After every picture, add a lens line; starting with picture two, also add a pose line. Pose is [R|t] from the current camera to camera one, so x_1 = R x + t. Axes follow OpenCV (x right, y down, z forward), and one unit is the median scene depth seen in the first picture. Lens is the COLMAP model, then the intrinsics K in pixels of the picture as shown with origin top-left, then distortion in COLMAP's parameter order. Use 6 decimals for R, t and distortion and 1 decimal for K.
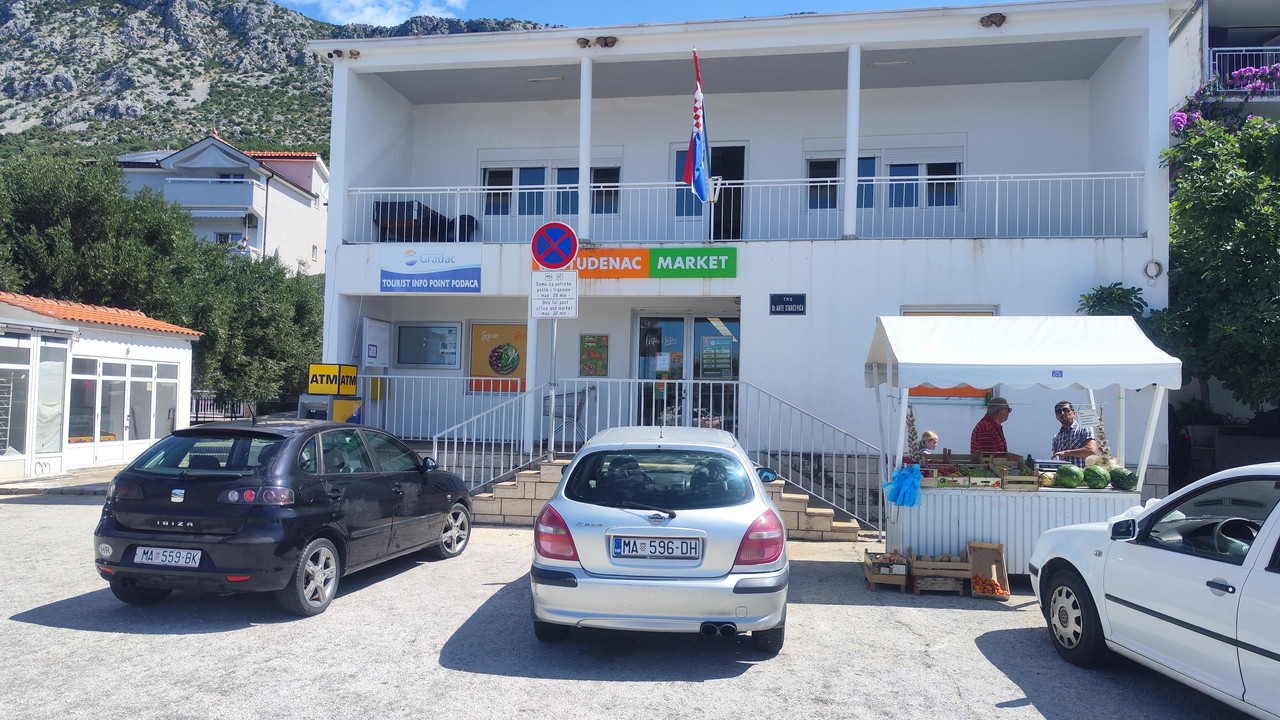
lens RADIAL K [[841.9, 0, 640.0], [0, 841.9, 360.0], [0, 0, 1]] dist [0.073402, -0.077120]
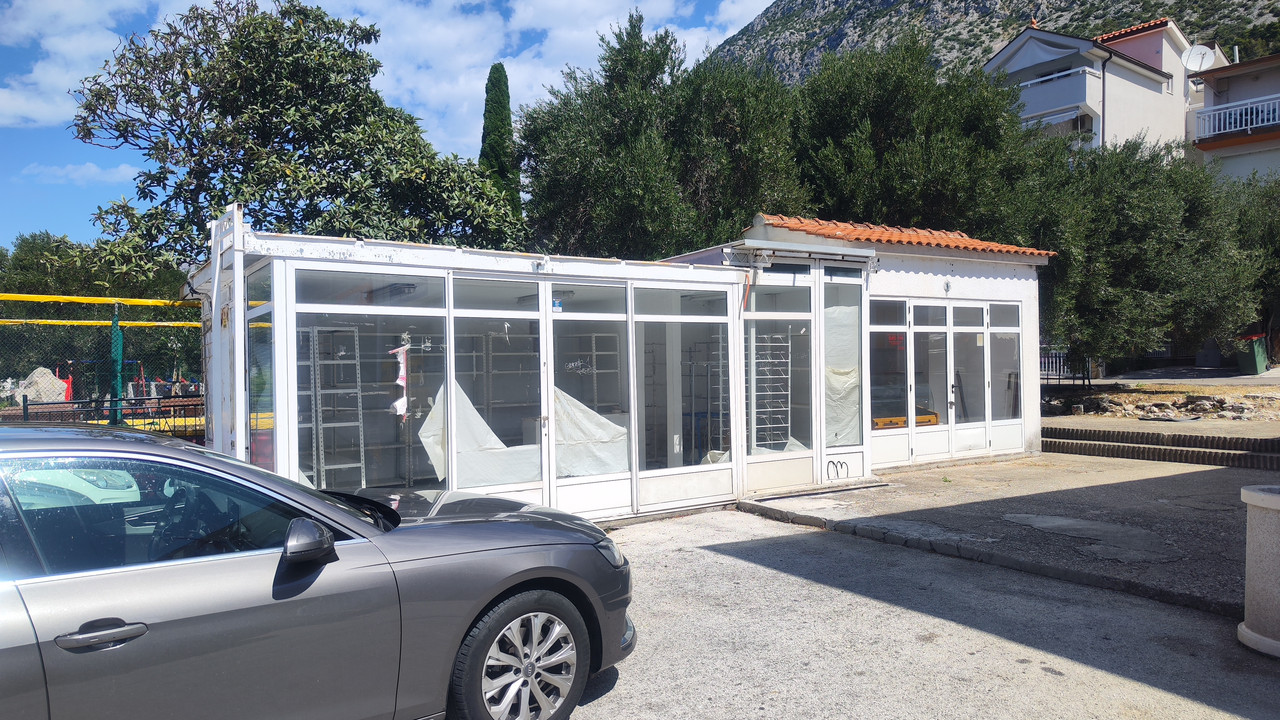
lens RADIAL K [[854.6, 0, 640.0], [0, 854.6, 360.0], [0, 0, 1]] dist [-0.001567, 0.041584]
pose [[0.631209, -0.014881, -0.775470, -0.229528], [0.059746, 0.997778, 0.029485, 0.011607], [0.773308, -0.064942, 0.630696, 0.383687]]
